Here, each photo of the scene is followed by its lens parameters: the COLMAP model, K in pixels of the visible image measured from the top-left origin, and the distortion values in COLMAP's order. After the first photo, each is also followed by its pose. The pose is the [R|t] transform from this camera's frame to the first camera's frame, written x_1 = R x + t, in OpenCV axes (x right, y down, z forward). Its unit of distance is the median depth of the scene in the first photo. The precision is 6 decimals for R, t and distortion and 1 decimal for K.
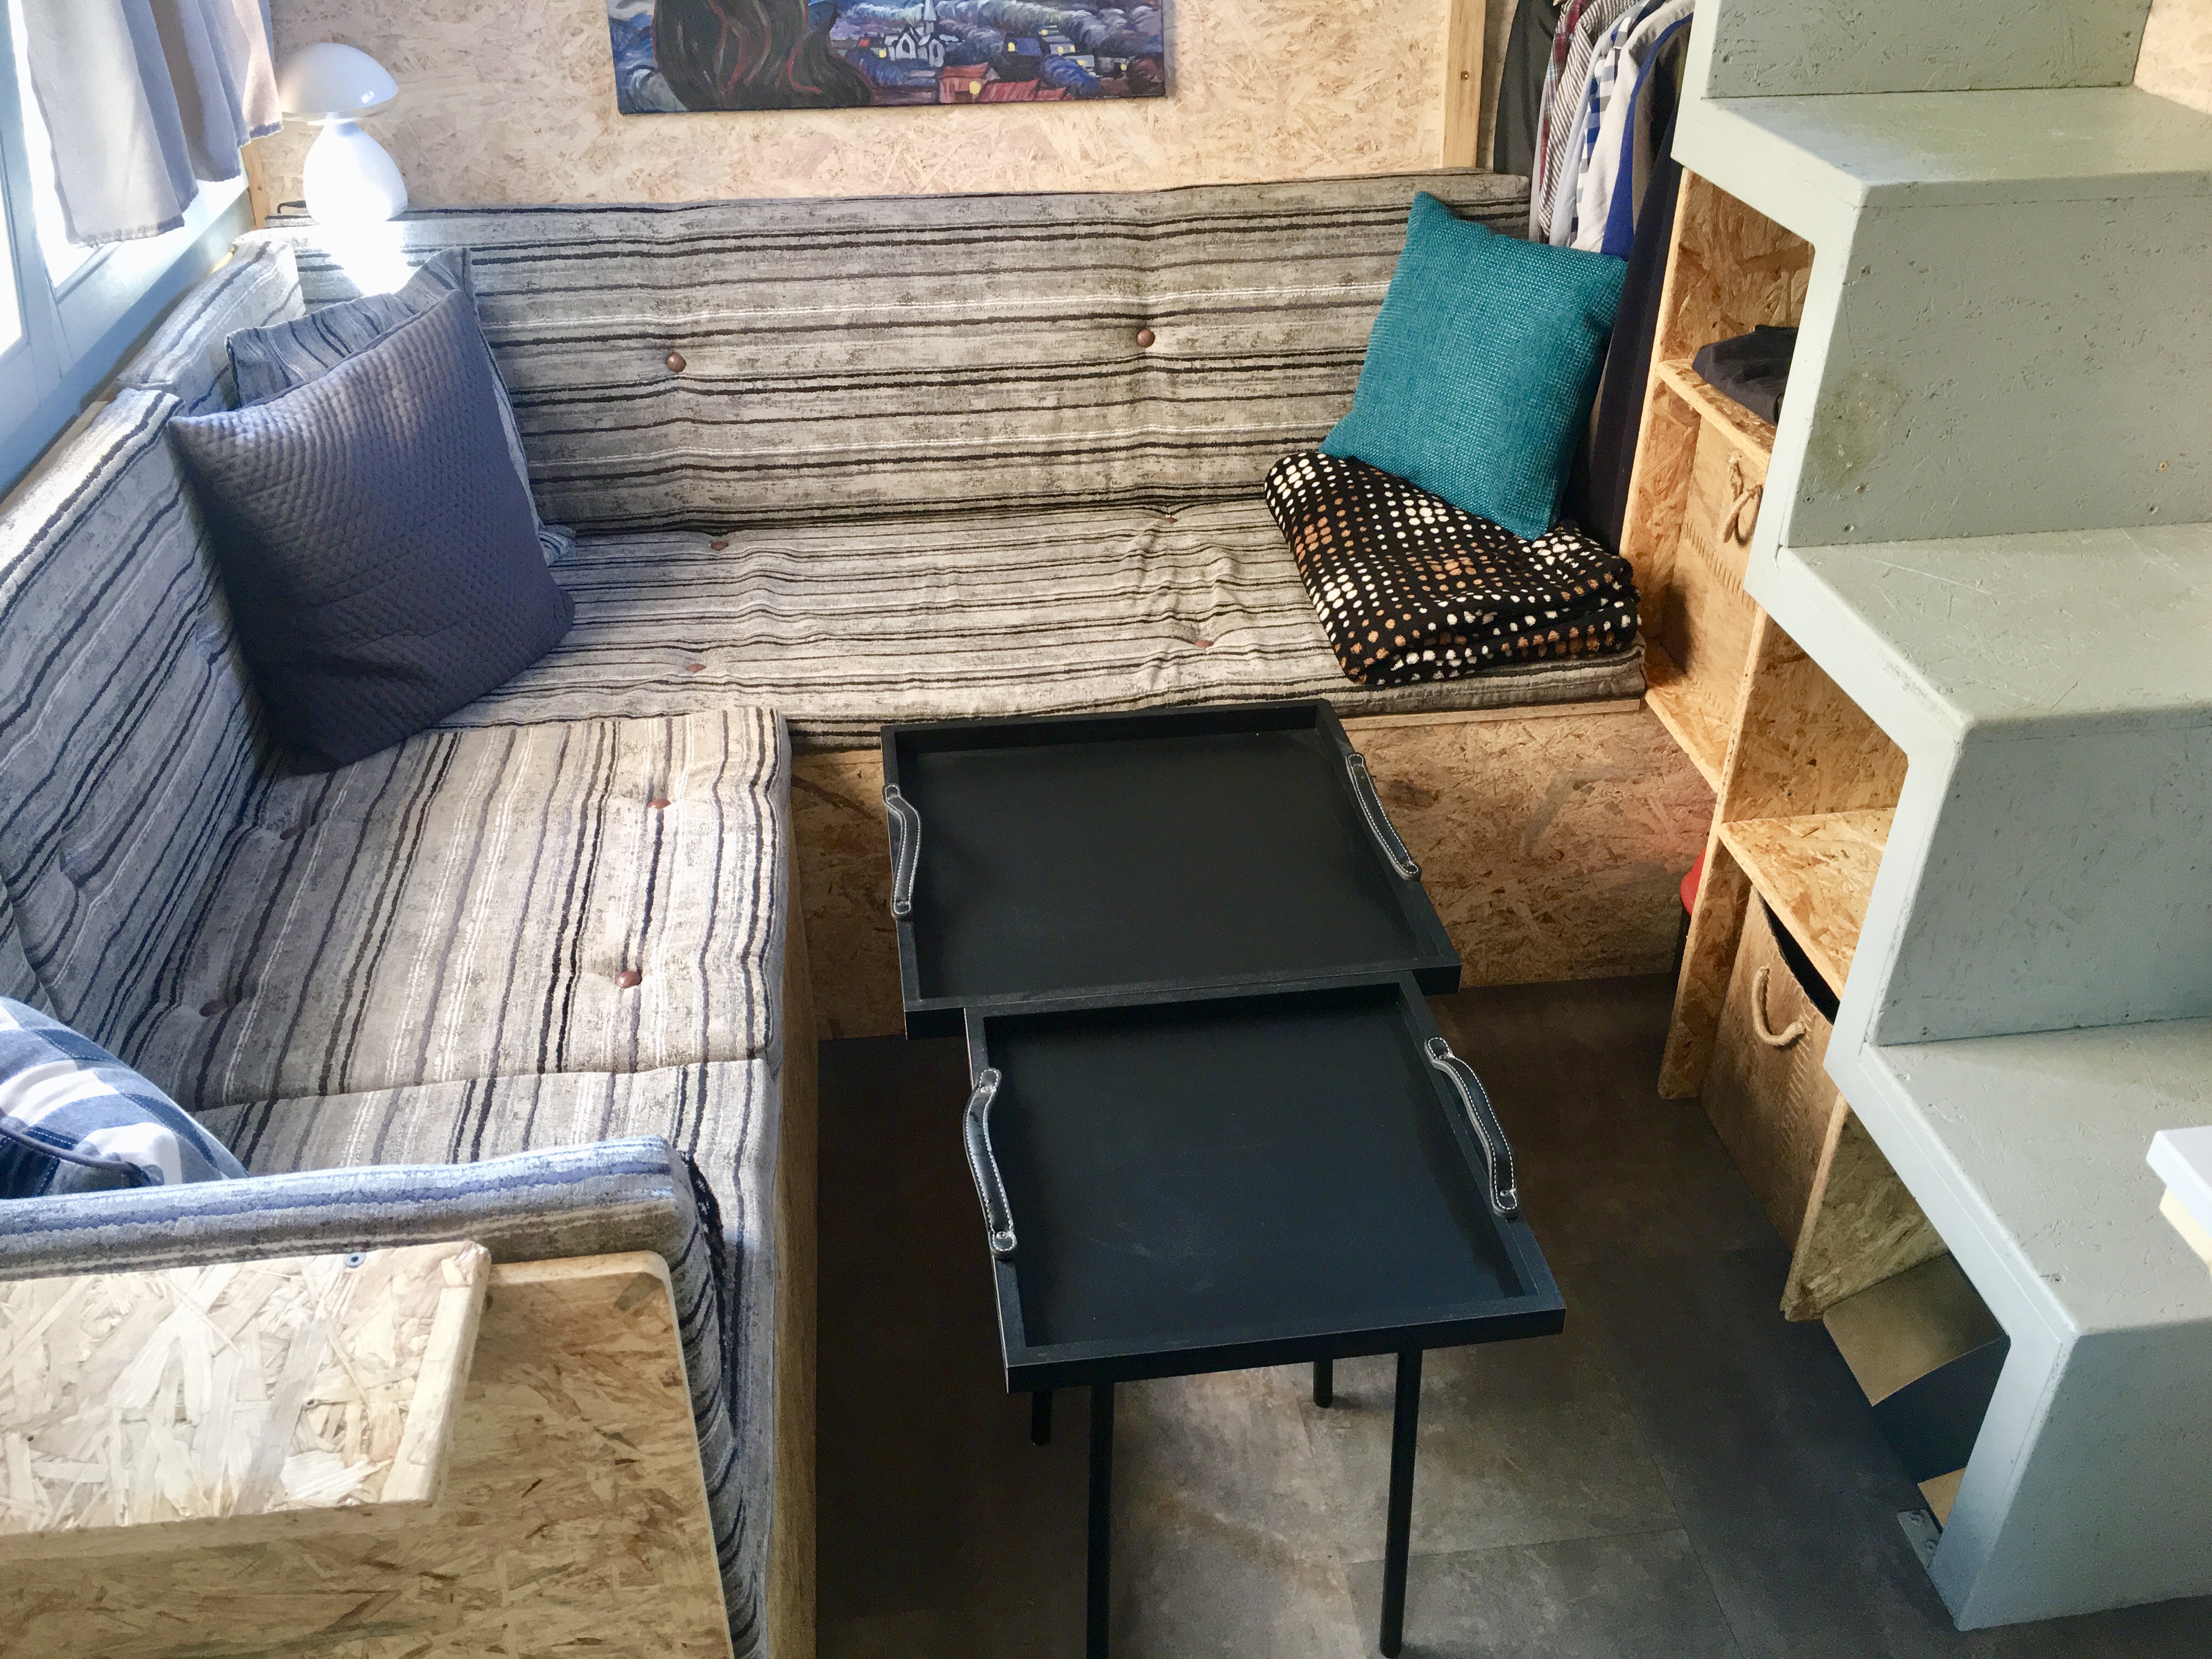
lens RADIAL K [[1810.1, 0, 1073.6], [0, 1810.1, 790.8], [0, 0, 1]] dist [0.075153, -0.106985]
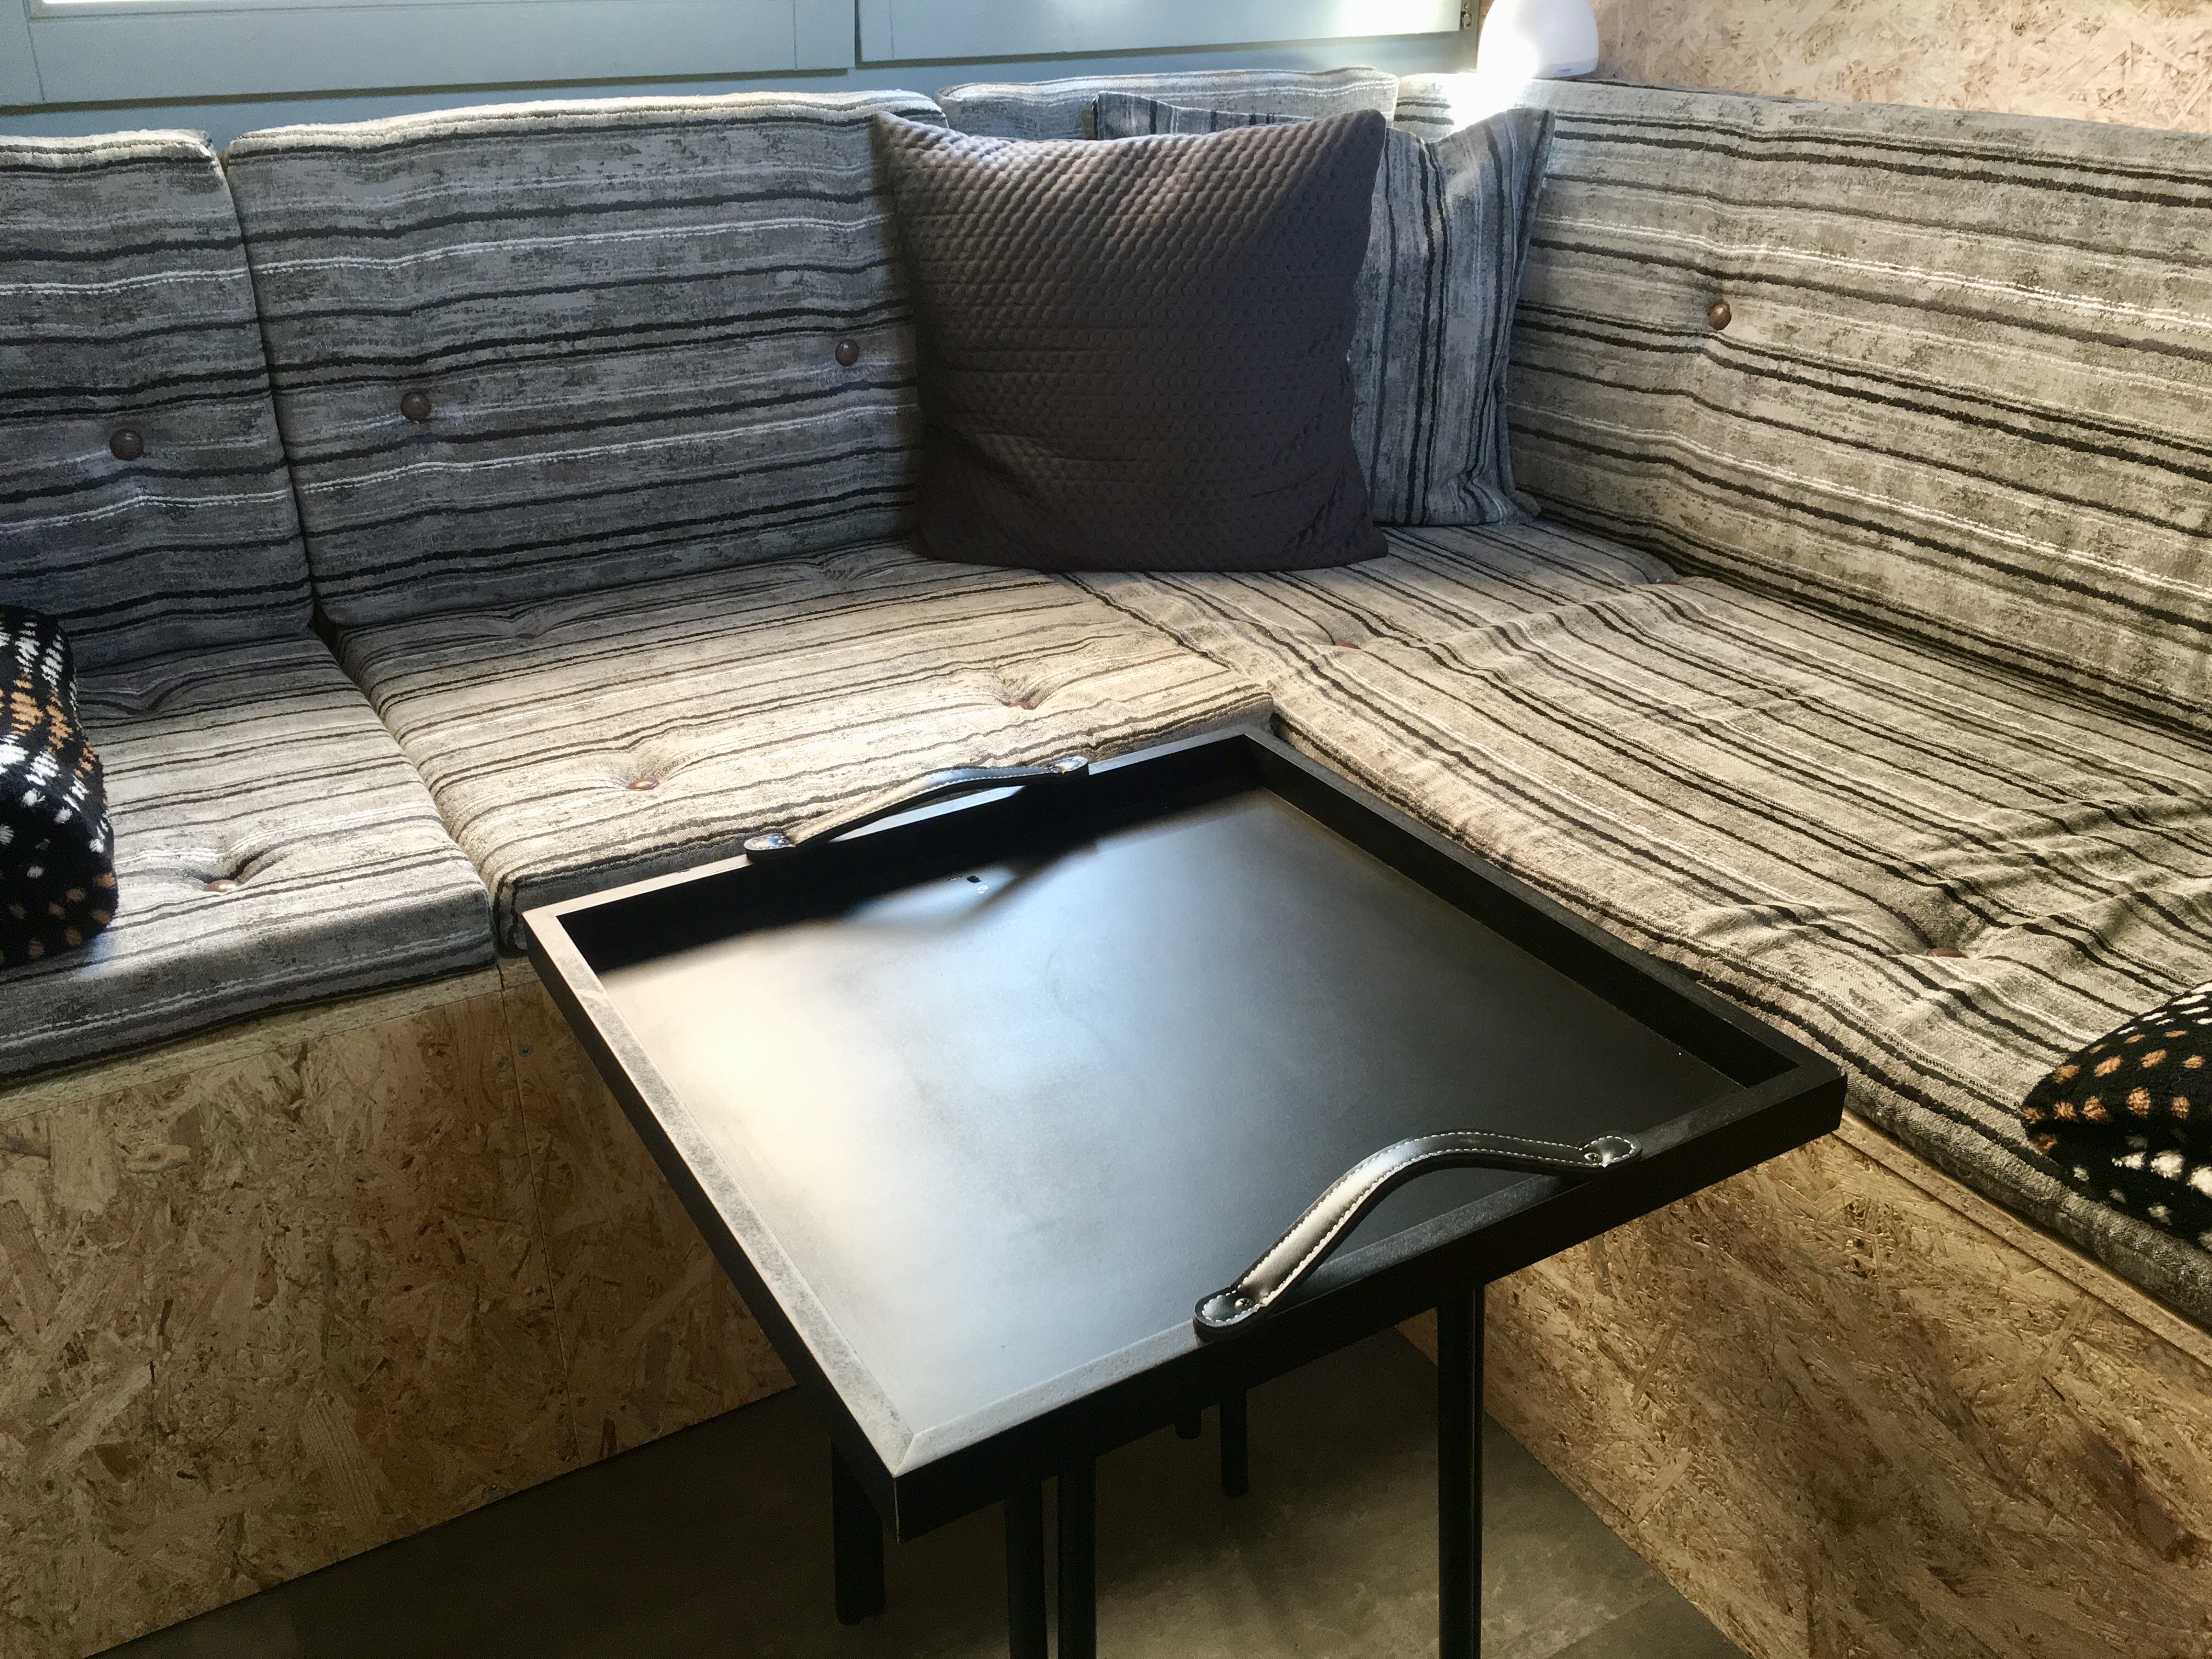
lens RADIAL K [[1841.7, 0, 1106.0], [0, 1841.7, 829.5], [0, 0, 1]] dist [0.062962, -0.112731]
pose [[0.403357, 0.404758, -0.820655, 0.354902], [-0.479638, 0.857291, 0.187082, -0.089653], [0.779263, 0.318156, 0.539931, 0.511100]]
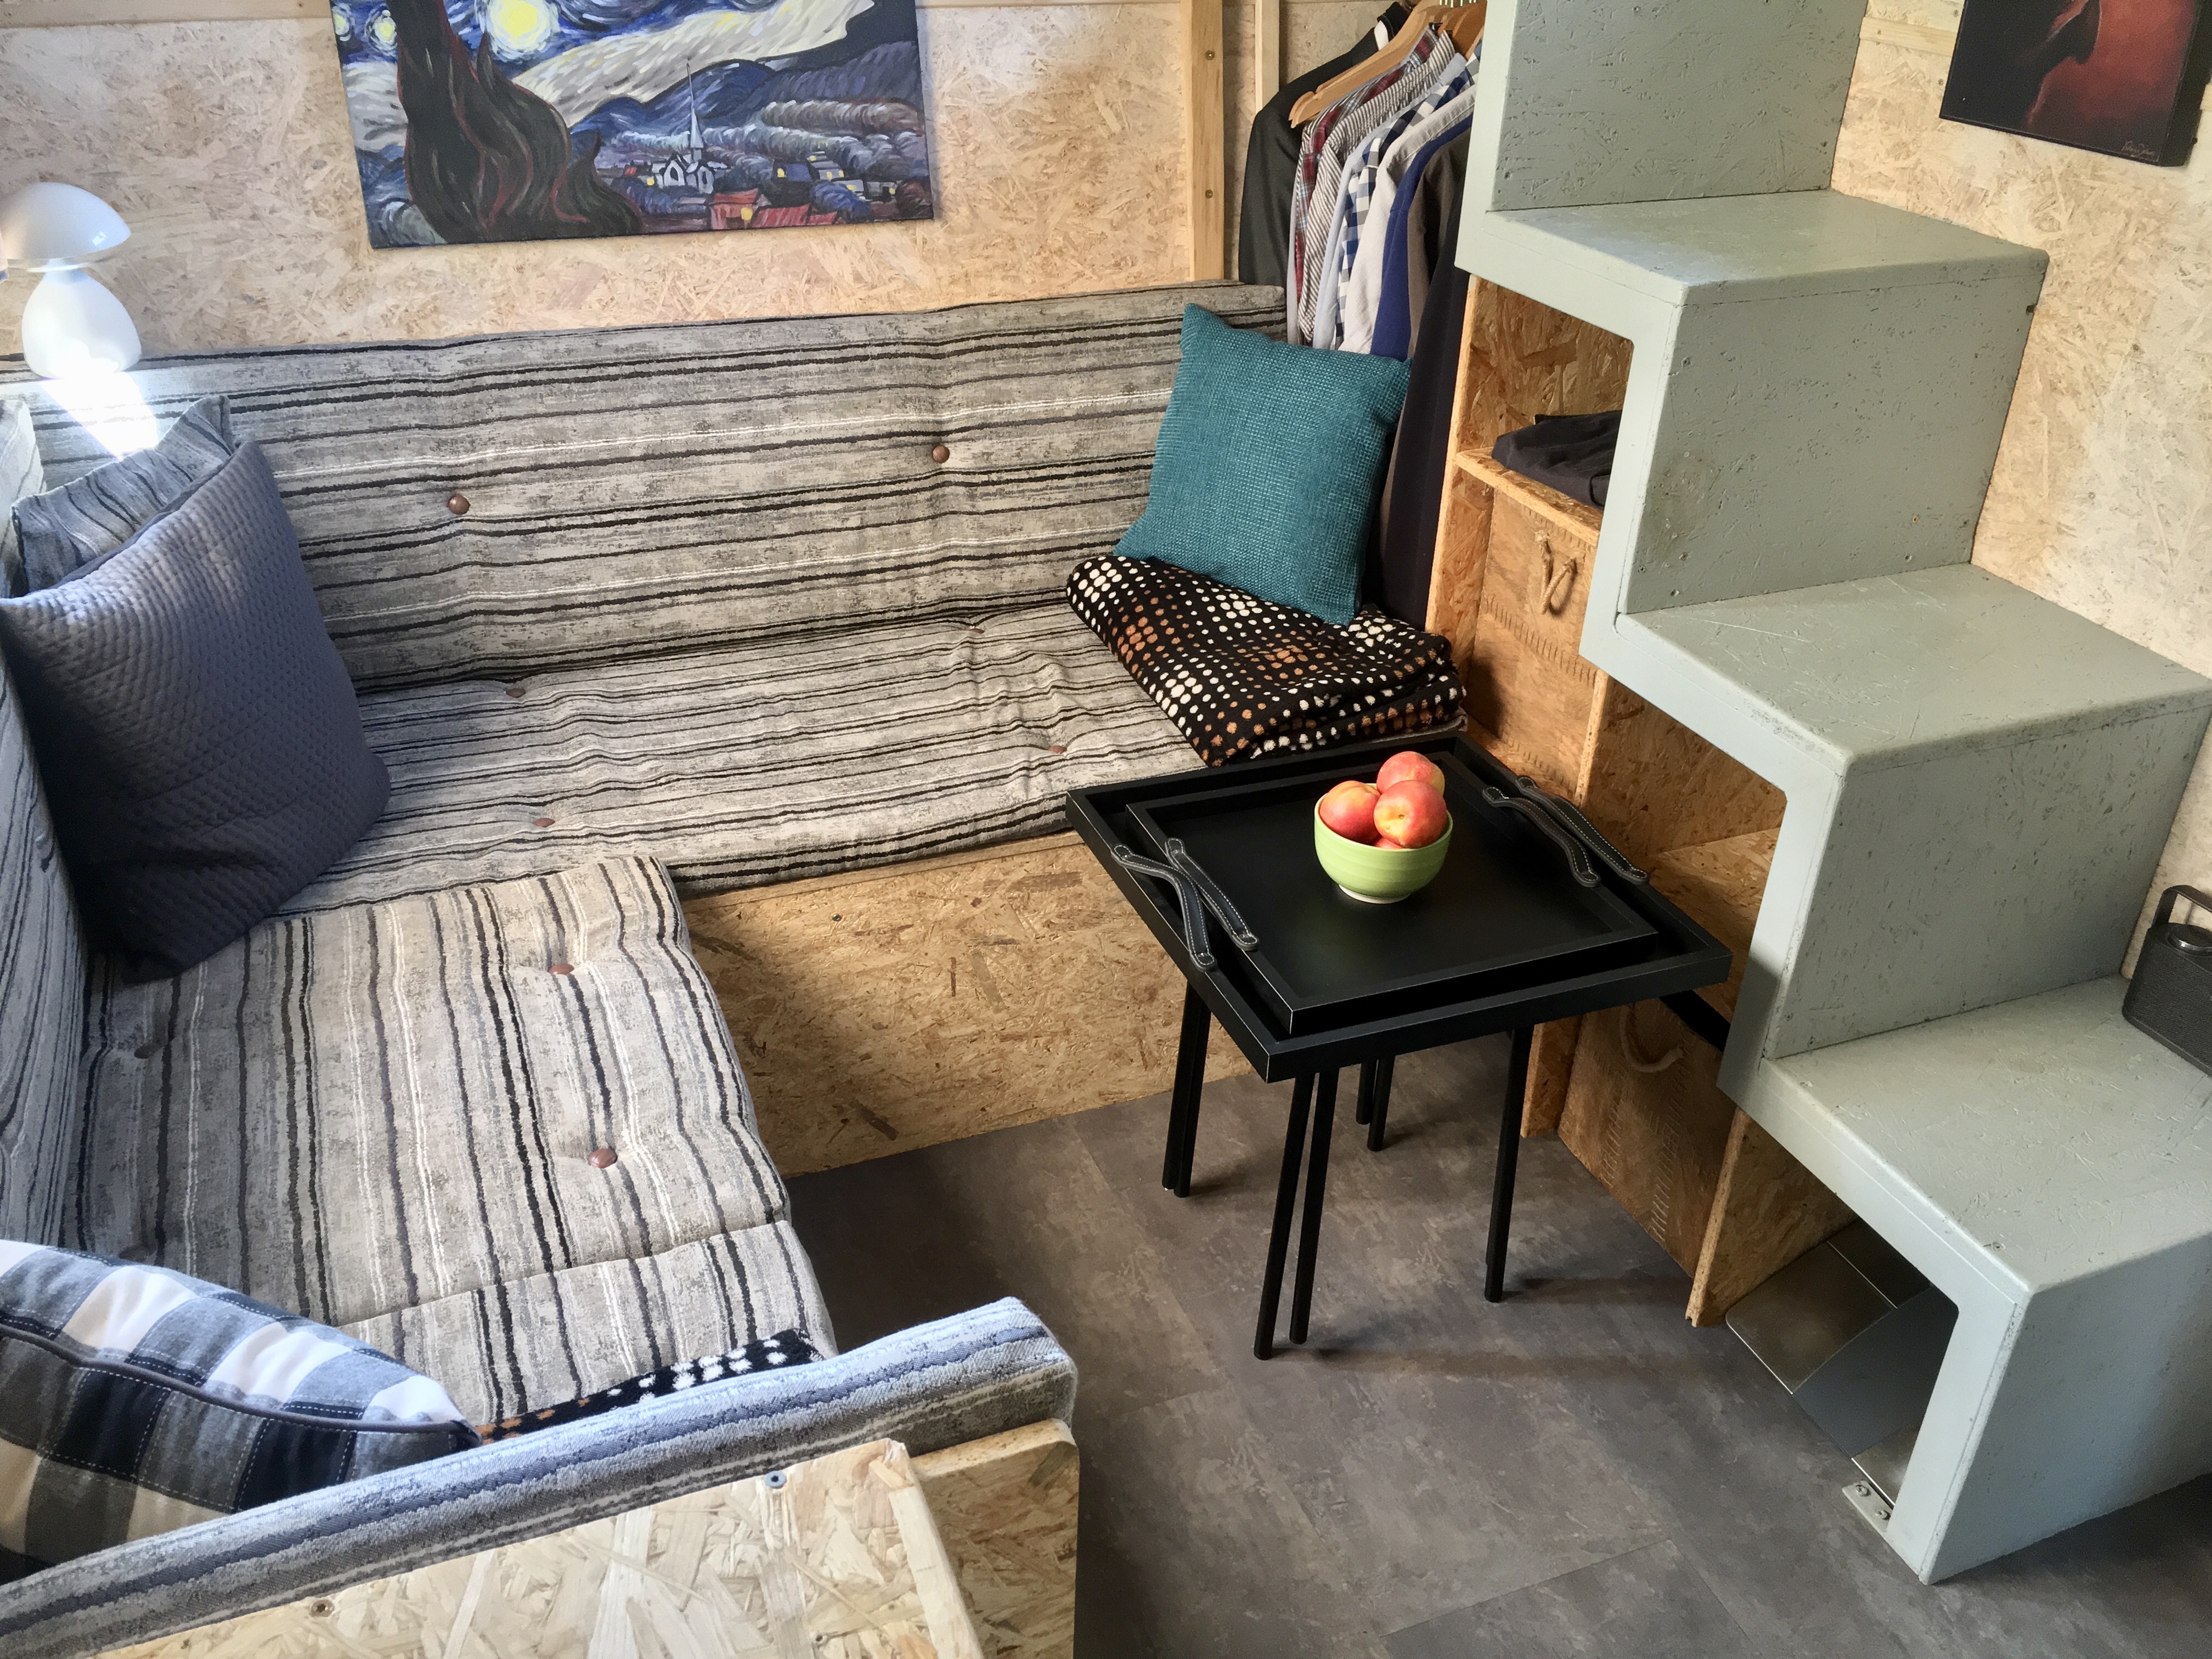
lens RADIAL K [[1815.9, 0, 1068.0], [0, 1815.9, 806.5], [0, 0, 1]] dist [0.081706, -0.126571]
pose [[0.968908, -0.096112, 0.227991, -0.147281], [0.106999, 0.993613, -0.035852, -0.011722], [-0.223089, 0.059132, 0.973003, 0.014221]]
